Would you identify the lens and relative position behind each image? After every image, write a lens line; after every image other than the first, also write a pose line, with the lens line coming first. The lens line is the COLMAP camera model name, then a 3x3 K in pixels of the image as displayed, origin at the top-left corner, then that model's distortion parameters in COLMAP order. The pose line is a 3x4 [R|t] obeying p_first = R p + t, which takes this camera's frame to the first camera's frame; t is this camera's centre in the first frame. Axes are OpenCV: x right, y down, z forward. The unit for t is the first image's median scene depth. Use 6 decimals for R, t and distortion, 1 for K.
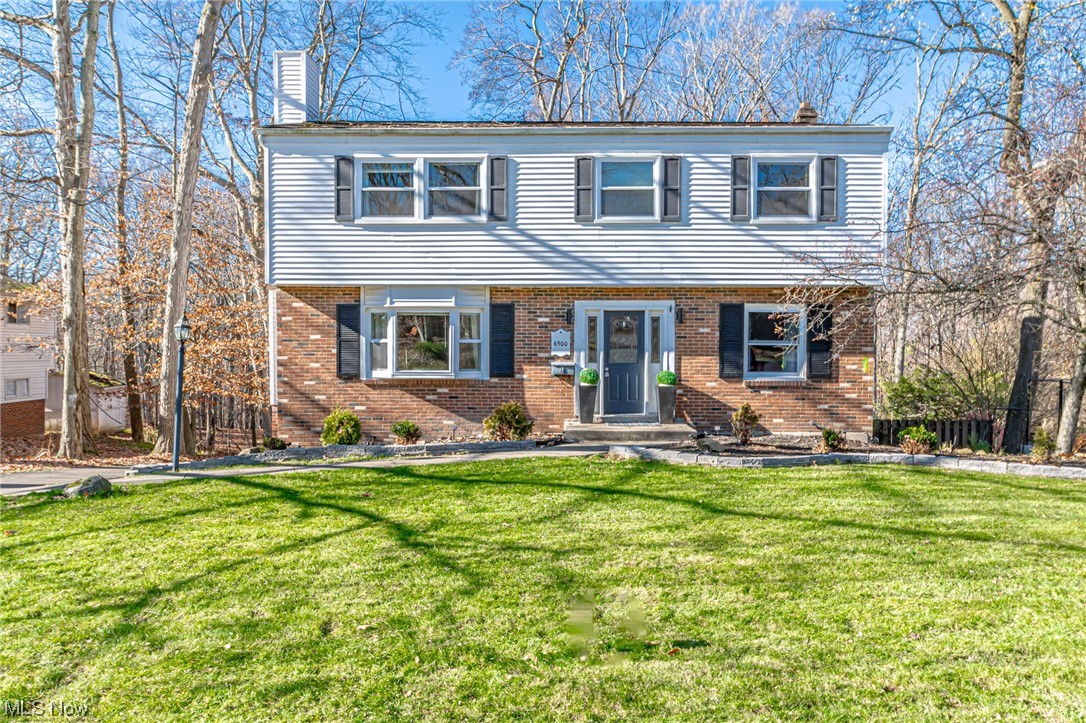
lens RADIAL K [[738.1, 0, 543.1], [0, 738.1, 362.8], [0, 0, 1]] dist [-0.005030, -0.001656]
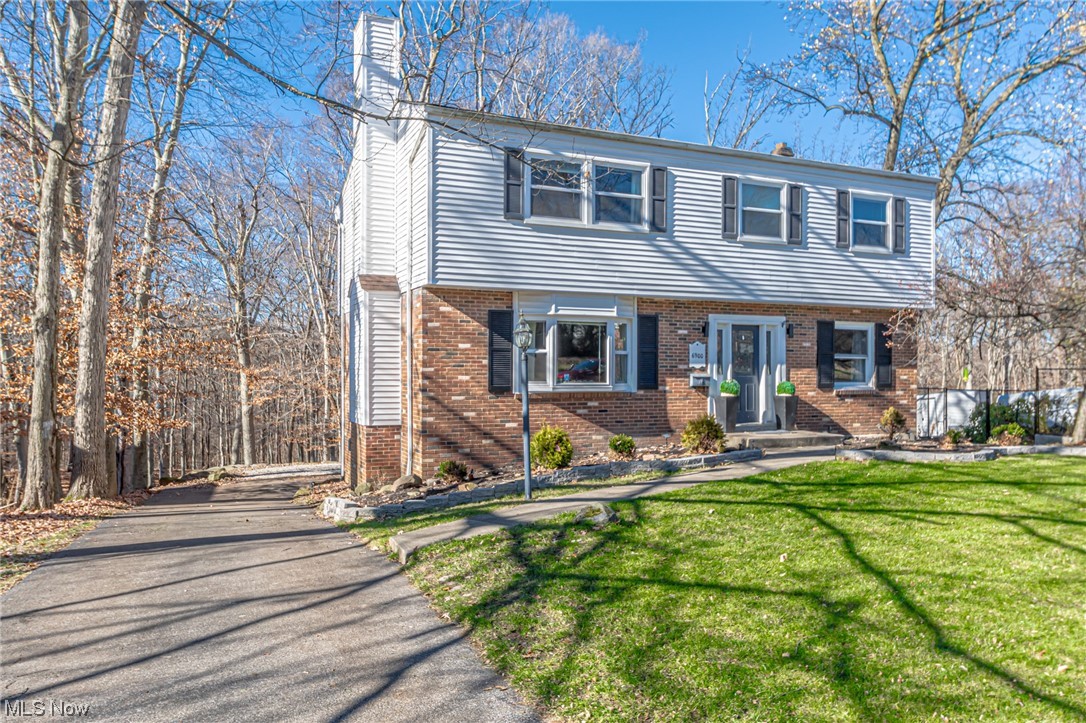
lens RADIAL K [[778.8, 0, 544.6], [0, 778.8, 359.8], [0, 0, 1]] dist [-0.006409, 0.001329]
pose [[0.907977, 0.005457, 0.418985, -0.619792], [0.005751, 0.999659, -0.025483, 0.005895], [-0.418981, 0.025548, 0.907636, 0.113982]]
